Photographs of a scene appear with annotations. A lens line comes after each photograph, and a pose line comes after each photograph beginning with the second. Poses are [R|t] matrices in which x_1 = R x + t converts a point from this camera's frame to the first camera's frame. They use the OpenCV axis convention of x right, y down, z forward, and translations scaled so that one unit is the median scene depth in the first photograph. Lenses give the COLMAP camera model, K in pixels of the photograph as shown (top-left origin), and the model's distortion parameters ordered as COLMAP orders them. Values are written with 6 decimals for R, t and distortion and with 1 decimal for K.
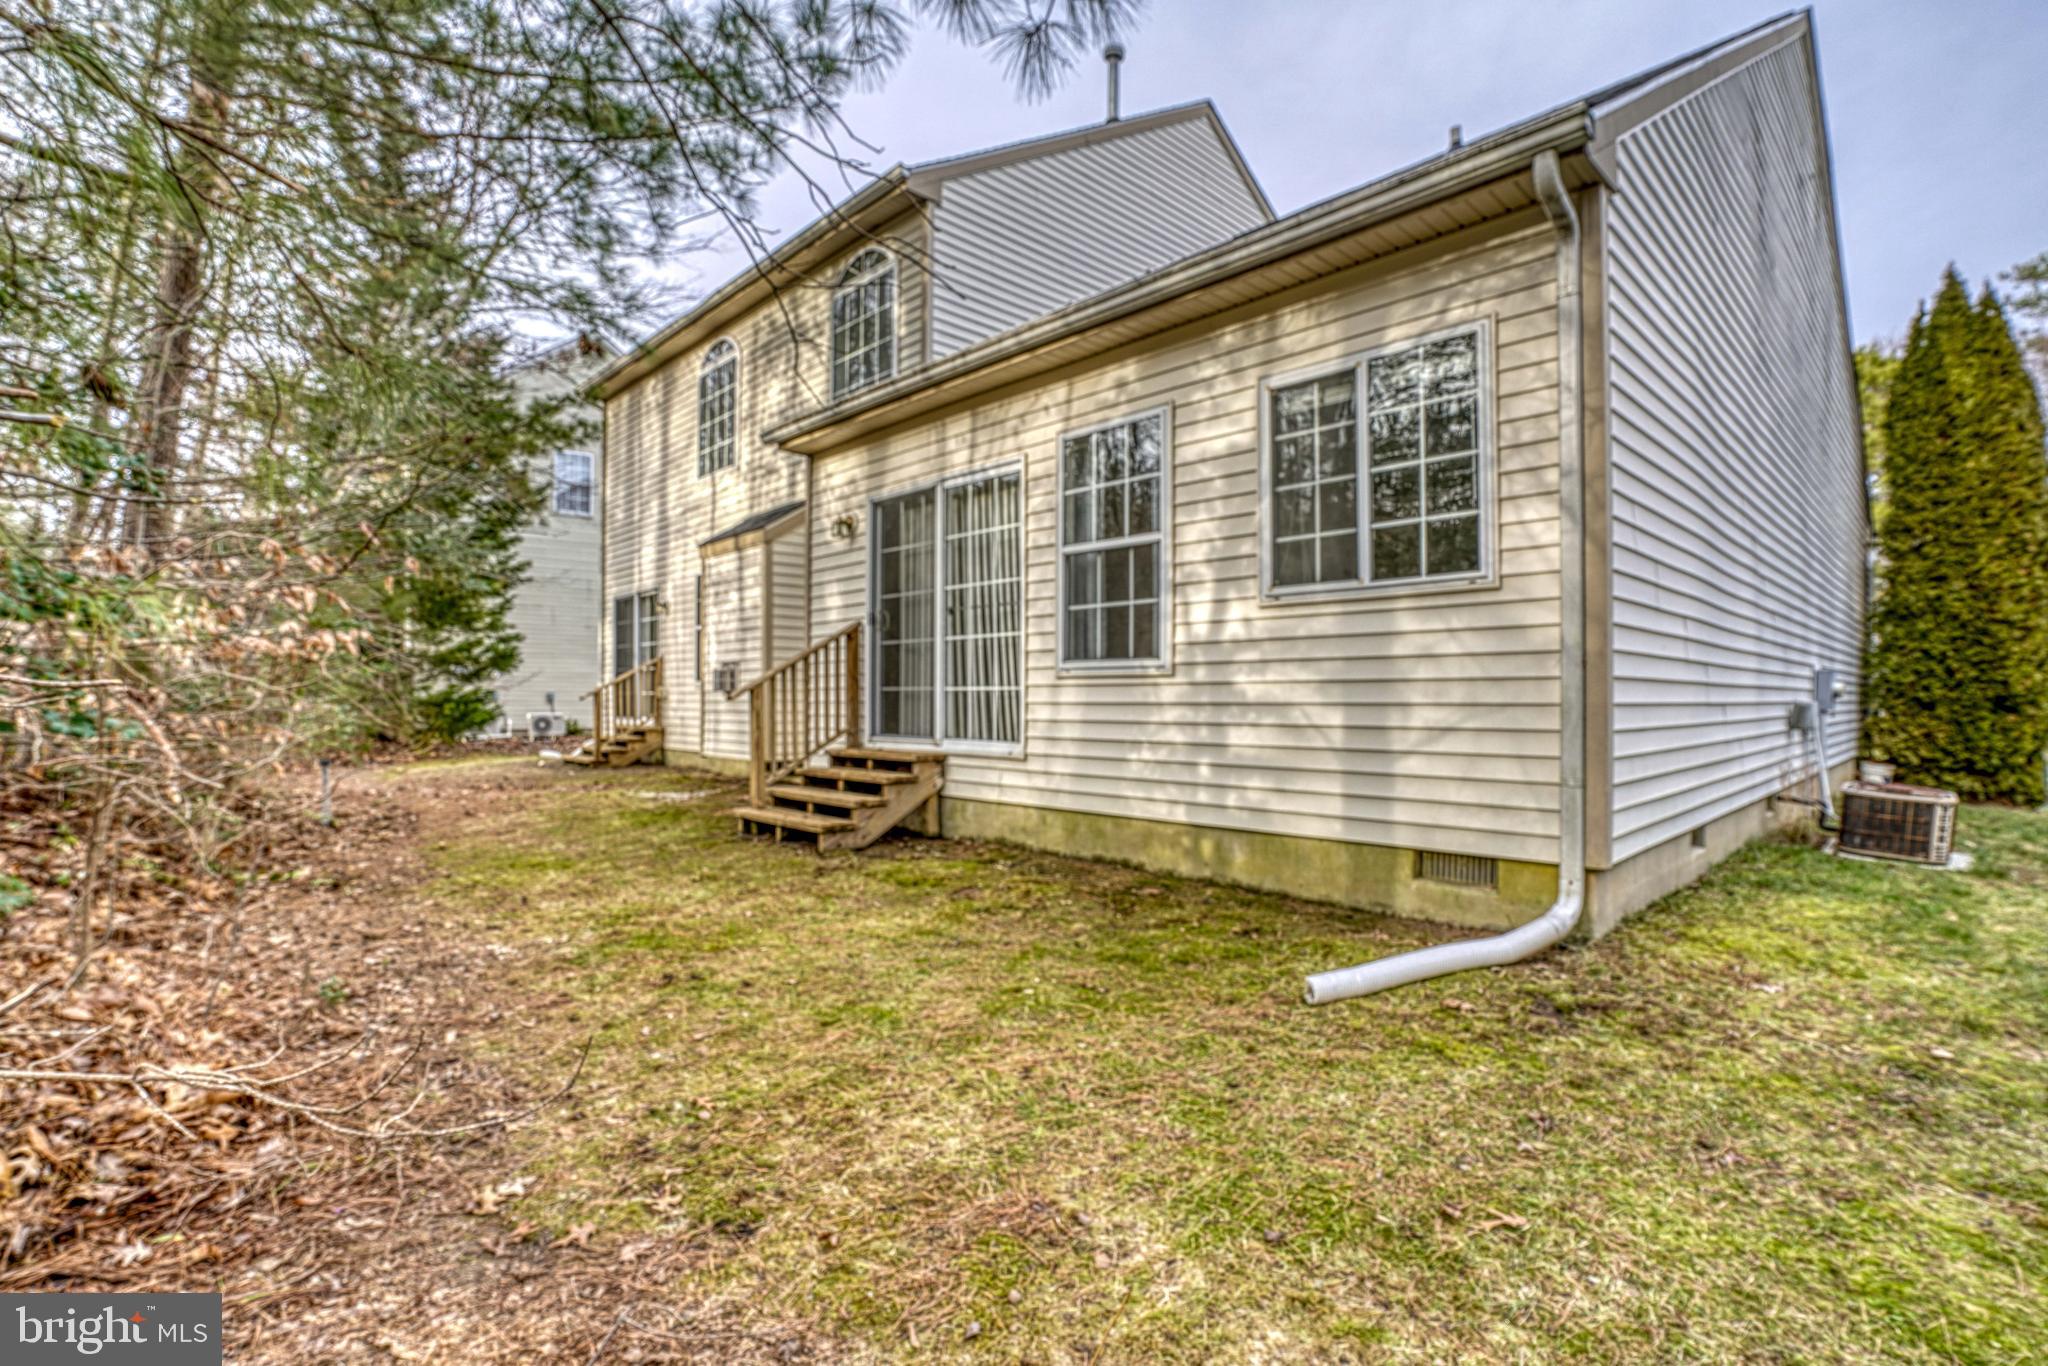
lens RADIAL K [[960.8, 0, 1027.2], [0, 960.8, 694.1], [0, 0, 1]] dist [-0.047322, 0.015820]
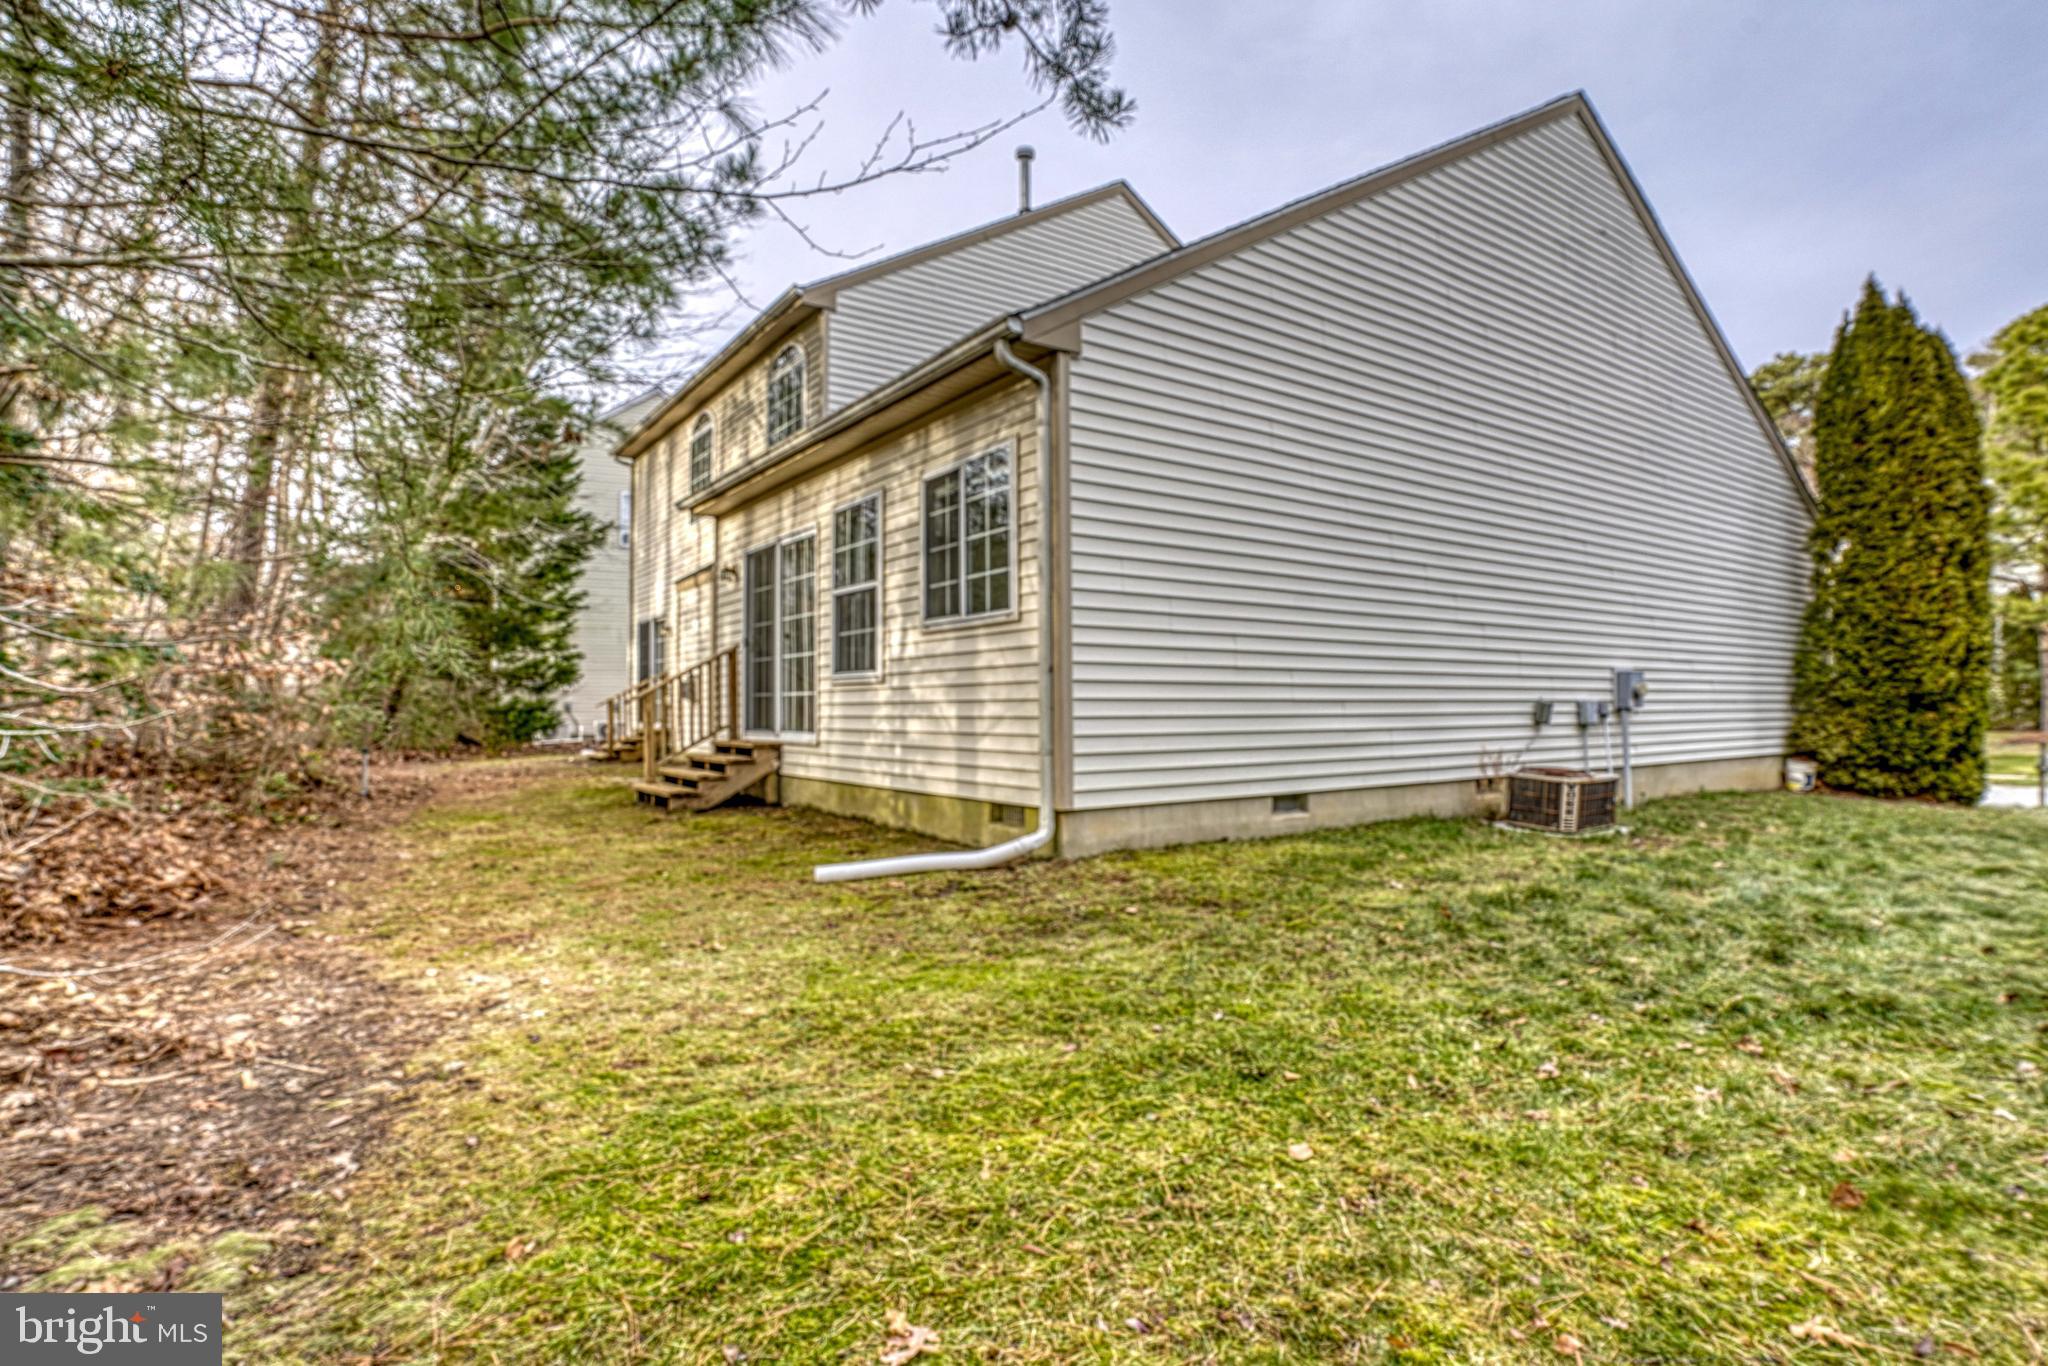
lens RADIAL K [[960.8, 0, 1022.0], [0, 960.8, 676.0], [0, 0, 1]] dist [-0.047322, 0.015820]
pose [[0.992508, -0.010723, -0.121709, 0.375441], [0.007243, 0.999553, -0.029001, 0.009250], [0.121966, 0.027902, 0.992142, -0.261049]]
